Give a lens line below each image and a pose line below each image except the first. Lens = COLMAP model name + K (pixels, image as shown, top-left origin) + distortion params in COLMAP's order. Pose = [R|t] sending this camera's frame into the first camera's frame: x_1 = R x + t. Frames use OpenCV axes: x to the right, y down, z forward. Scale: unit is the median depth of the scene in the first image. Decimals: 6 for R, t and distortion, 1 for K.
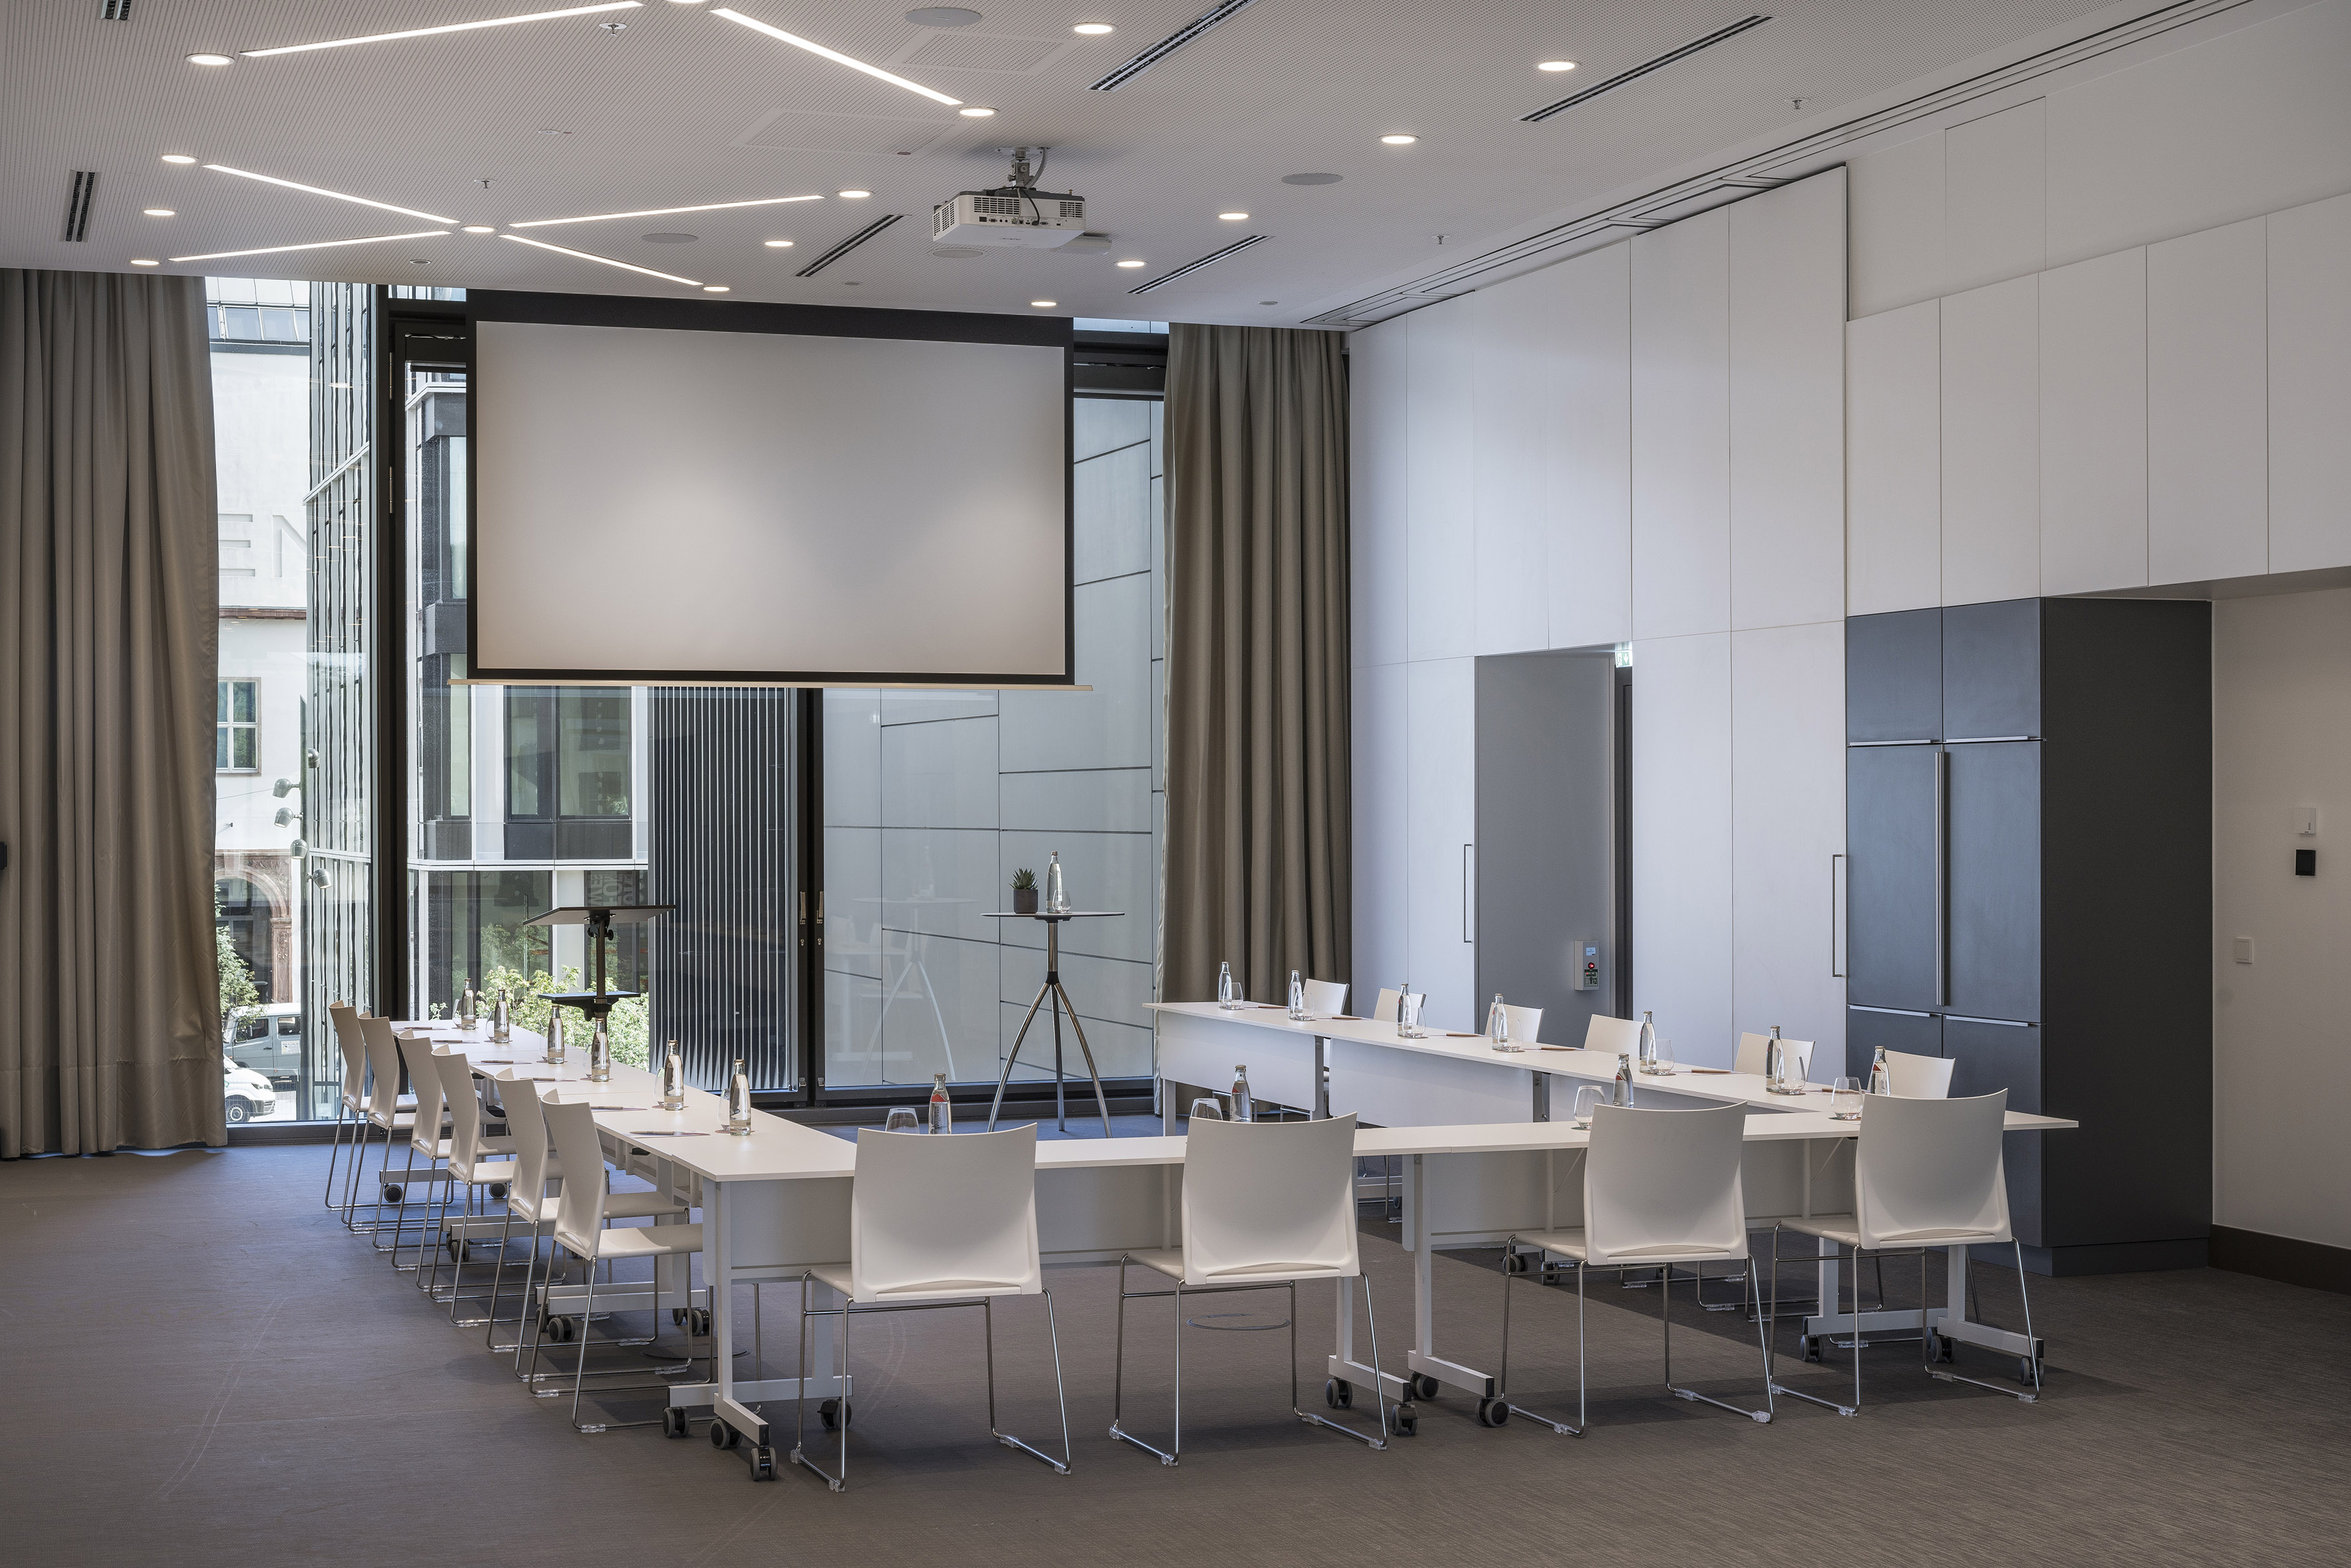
lens RADIAL K [[3310.8, 0, 1175.5], [0, 3310.8, 784.0], [0, 0, 1]] dist [-0.012133, 0.019005]
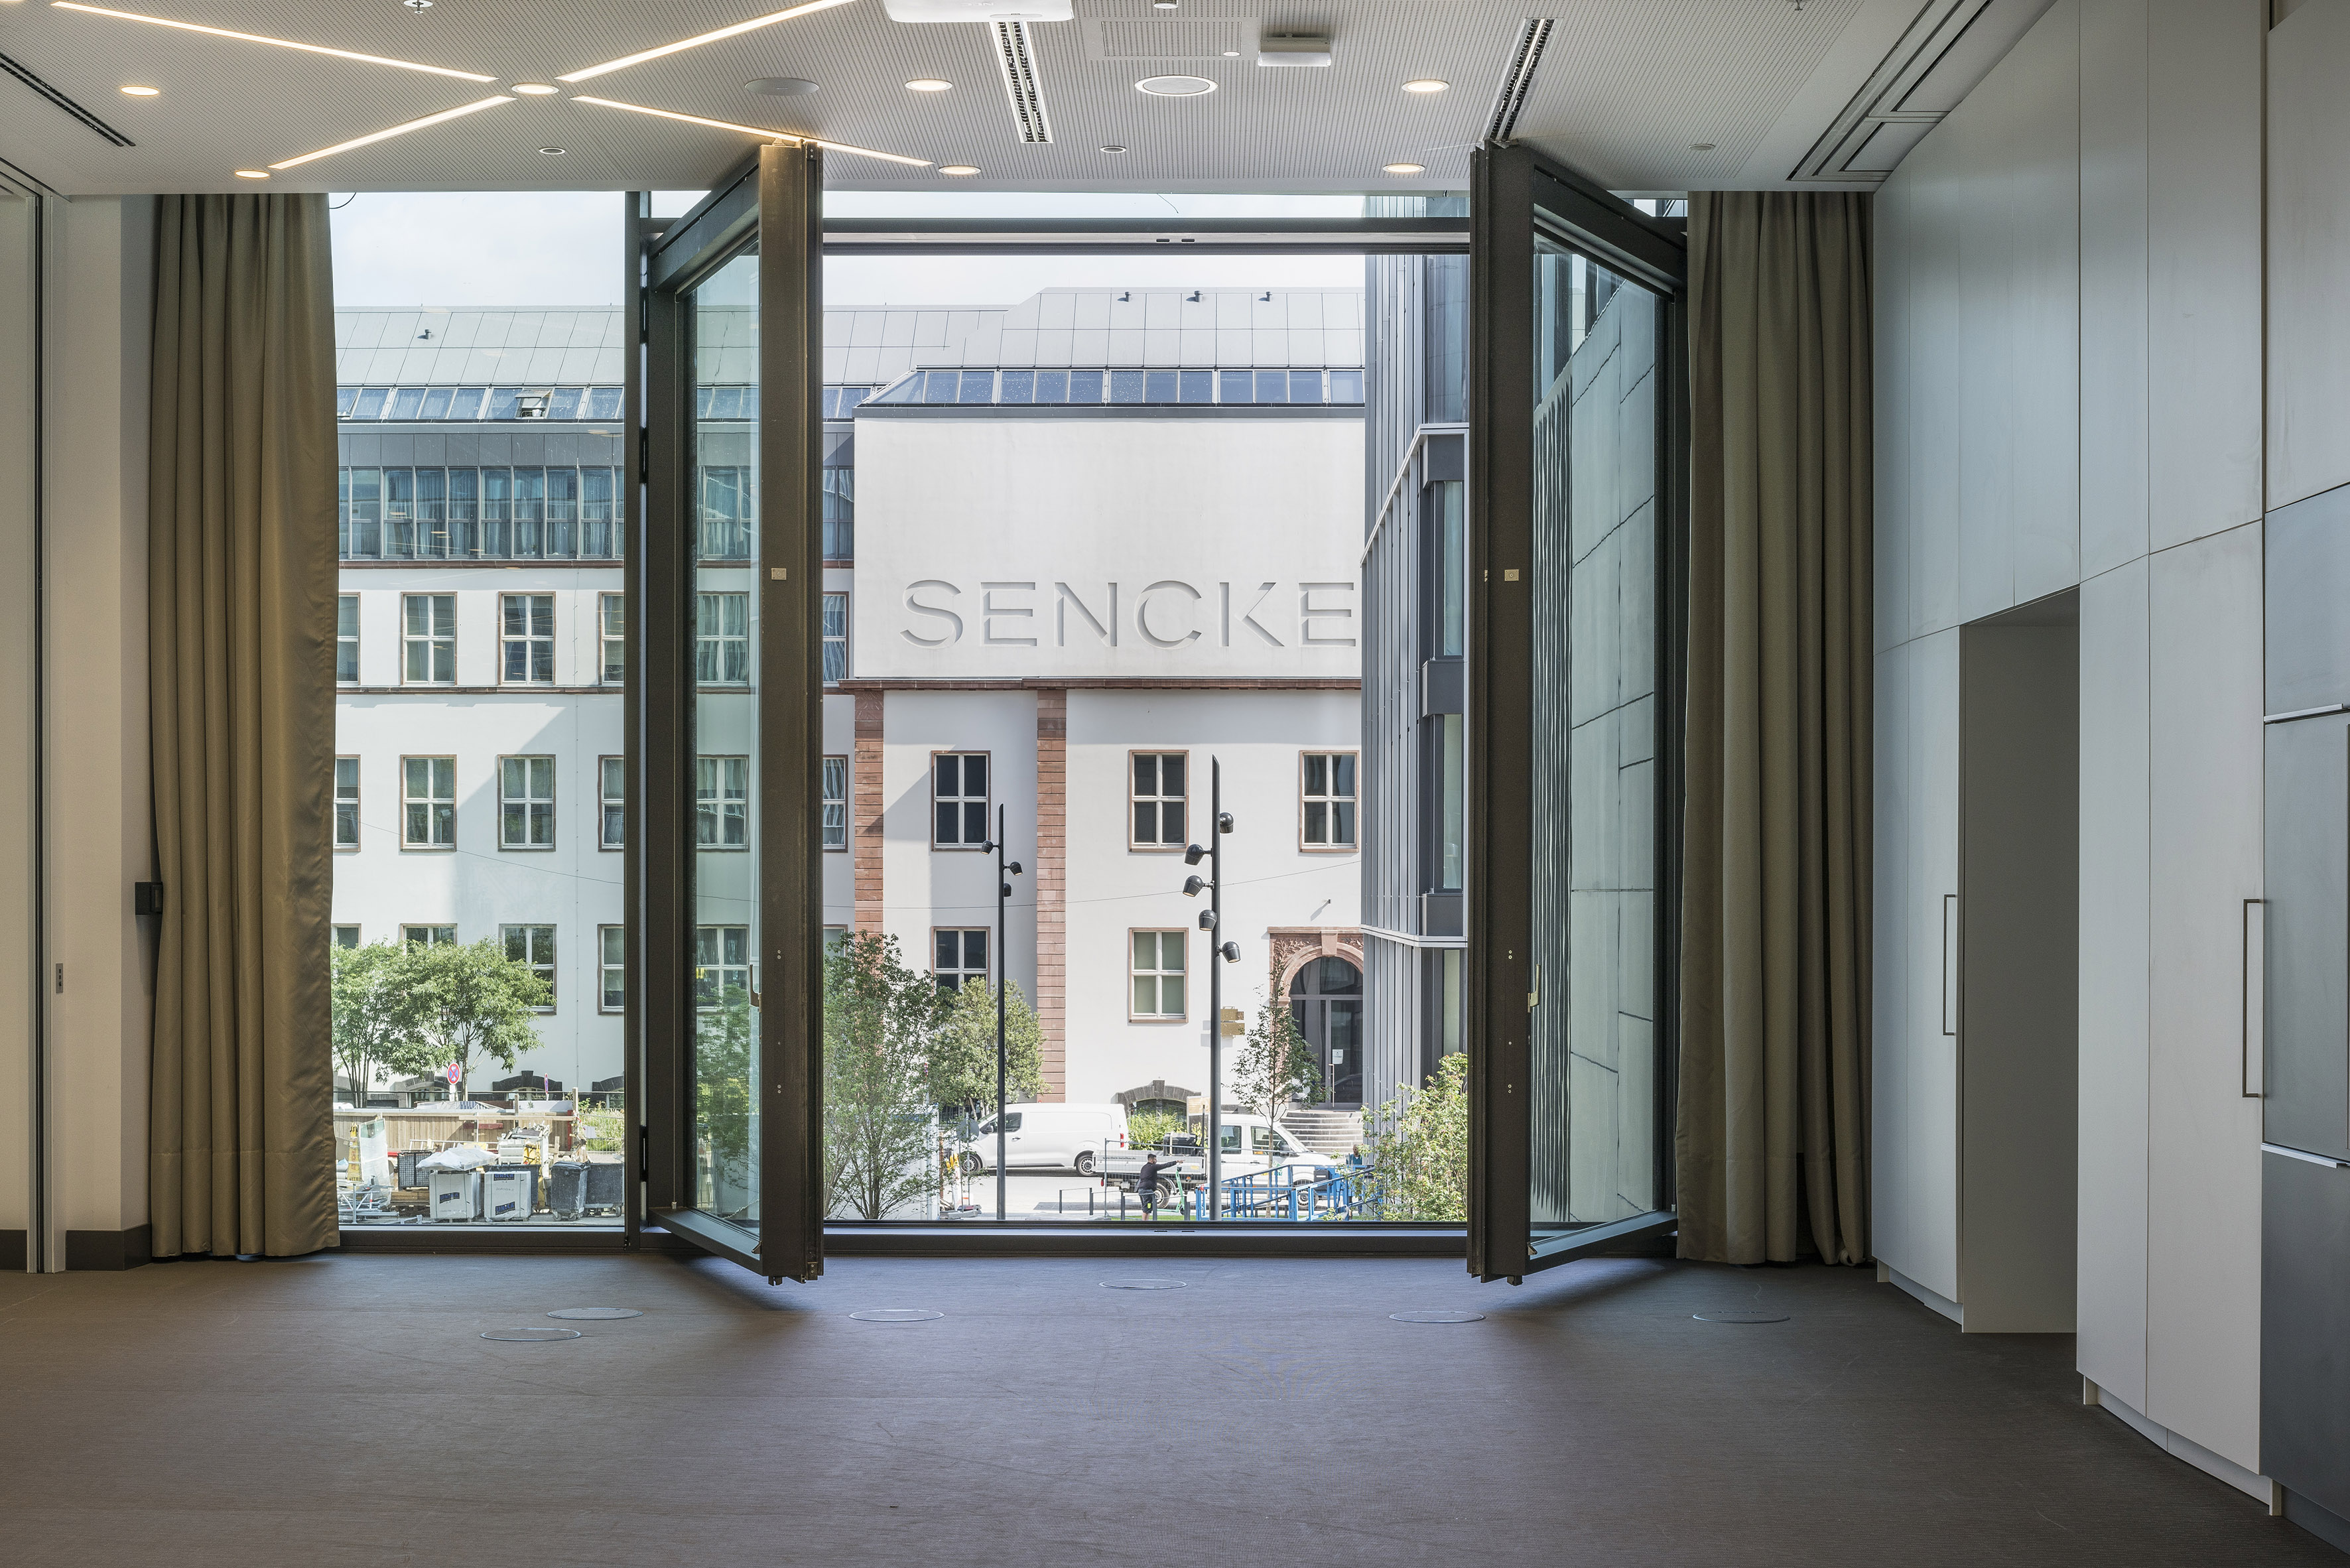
lens RADIAL K [[3412.8, 0, 1175.0], [0, 3412.8, 784.0], [0, 0, 1]] dist [-0.006210, 0.043518]
pose [[0.933807, -0.005444, -0.357737, 0.187276], [-0.003457, 0.999700, -0.024237, 0.012711], [0.357762, 0.023870, 0.933508, 0.266259]]
